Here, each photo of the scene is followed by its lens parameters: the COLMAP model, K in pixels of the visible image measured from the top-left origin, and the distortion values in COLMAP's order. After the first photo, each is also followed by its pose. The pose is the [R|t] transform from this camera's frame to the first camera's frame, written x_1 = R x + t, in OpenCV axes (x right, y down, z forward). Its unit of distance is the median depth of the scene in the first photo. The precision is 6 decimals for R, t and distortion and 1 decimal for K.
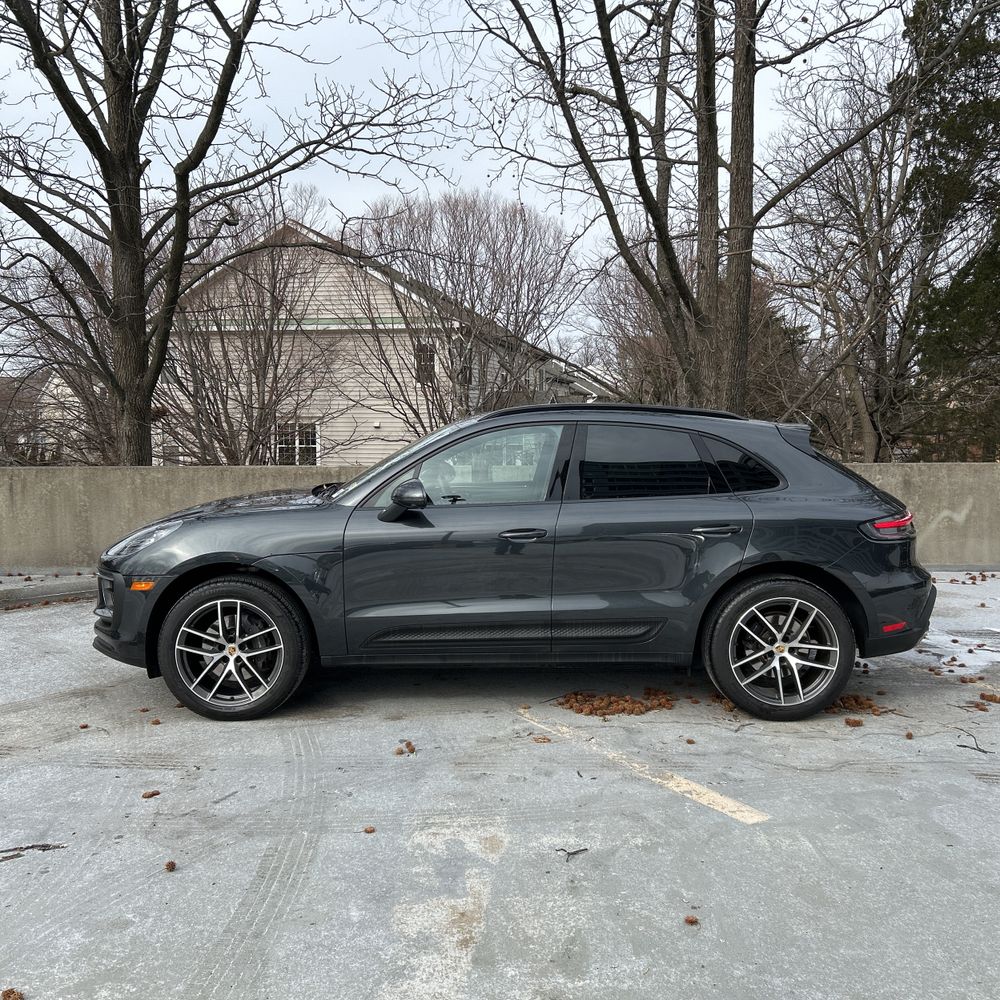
lens RADIAL K [[987.4, 0, 516.0], [0, 987.4, 499.3], [0, 0, 1]] dist [0.047015, -0.038723]
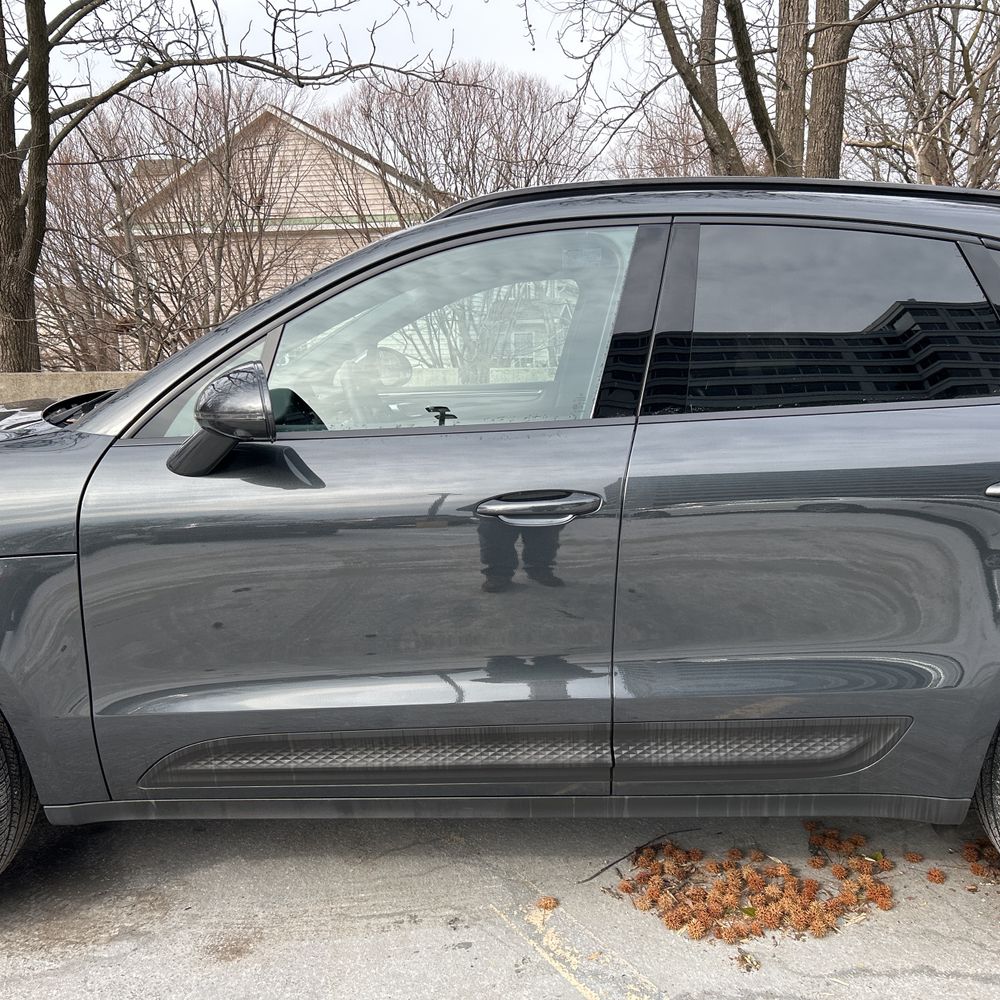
lens RADIAL K [[1002.0, 0, 507.6], [0, 1002.0, 491.7], [0, 0, 1]] dist [0.015560, 0.020807]
pose [[0.999757, -0.009599, -0.019869, 0.001538], [0.011035, 0.997235, 0.073493, 0.000854], [0.019109, -0.073695, 0.997098, 0.291451]]
